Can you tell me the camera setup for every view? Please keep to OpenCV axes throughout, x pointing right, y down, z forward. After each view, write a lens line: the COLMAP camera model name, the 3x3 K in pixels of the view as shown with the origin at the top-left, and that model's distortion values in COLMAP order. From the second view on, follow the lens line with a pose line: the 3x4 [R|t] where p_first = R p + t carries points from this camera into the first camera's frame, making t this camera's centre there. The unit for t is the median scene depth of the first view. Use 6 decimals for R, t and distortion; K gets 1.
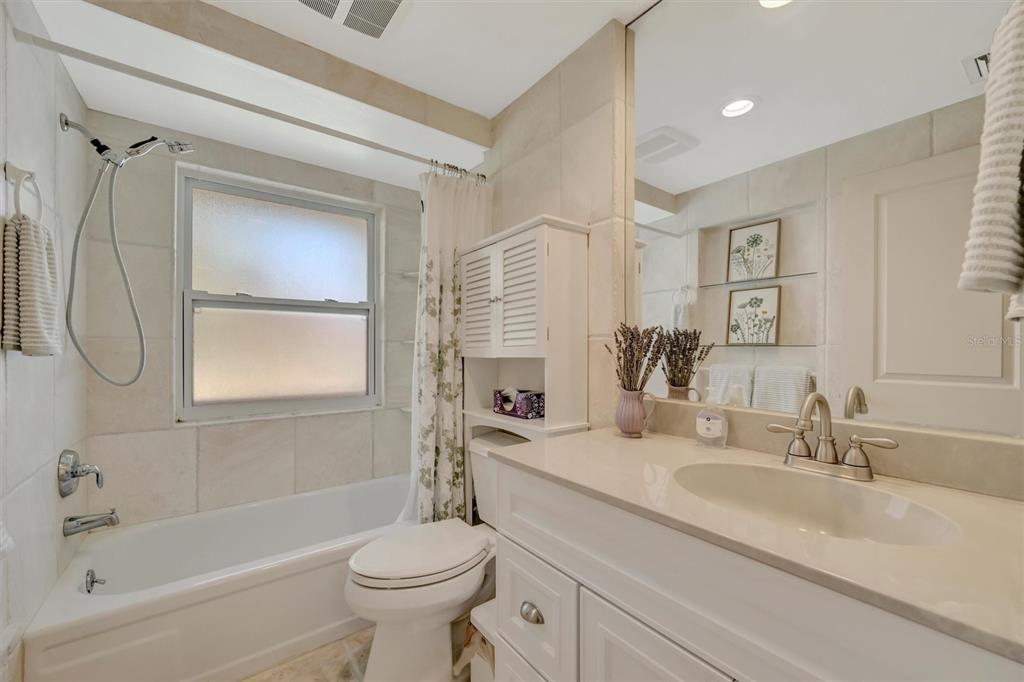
lens RADIAL K [[409.3, 0, 512.7], [0, 409.3, 340.2], [0, 0, 1]] dist [-0.000061, -0.004861]
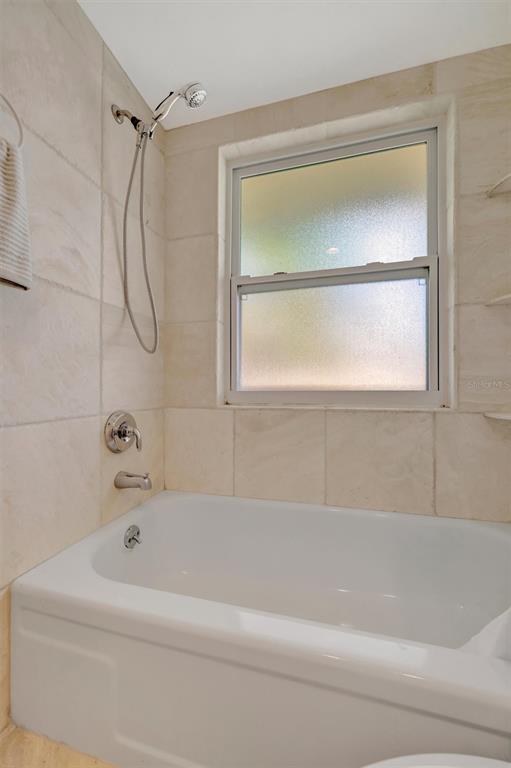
lens RADIAL K [[309.5, 0, 253.7], [0, 309.5, 387.4], [0, 0, 1]] dist [0.000202, -0.000193]
pose [[0.622465, 0.001873, -0.782645, -0.159749], [0.012596, 0.999844, 0.012412, 0.146442], [0.782546, -0.017584, 0.622344, 0.555882]]
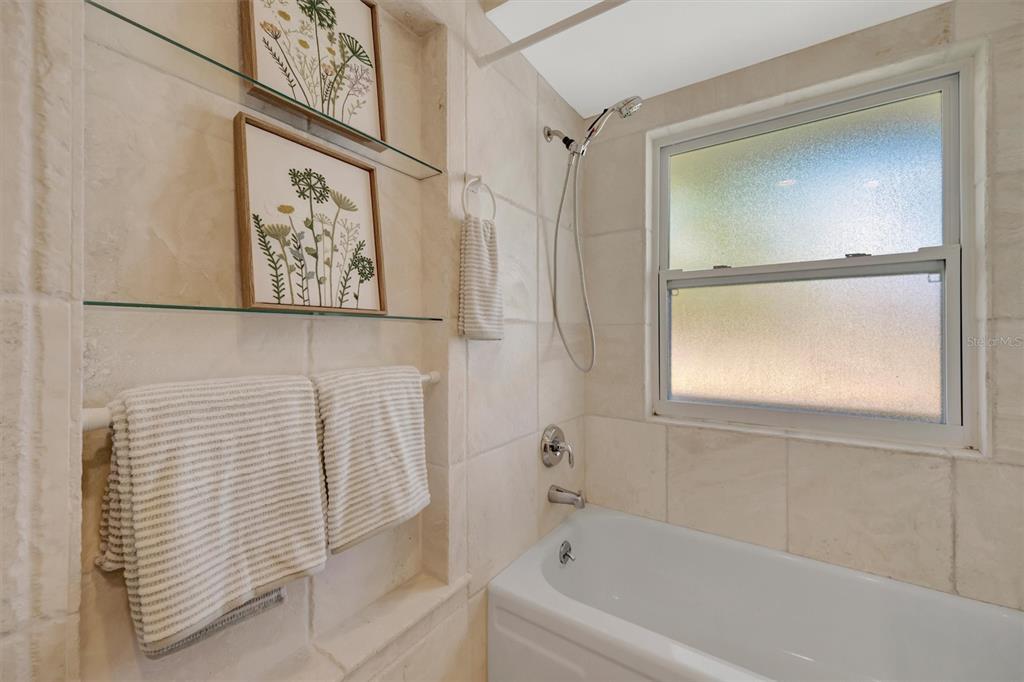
lens RADIAL K [[405.7, 0, 511.1], [0, 405.7, 336.8], [0, 0, 1]] dist [0.001094, -0.000047]
pose [[0.332620, -0.002505, -0.943058, -0.059912], [0.016629, 0.999857, 0.003209, 0.014504], [0.942914, -0.016750, 0.332614, 0.383565]]
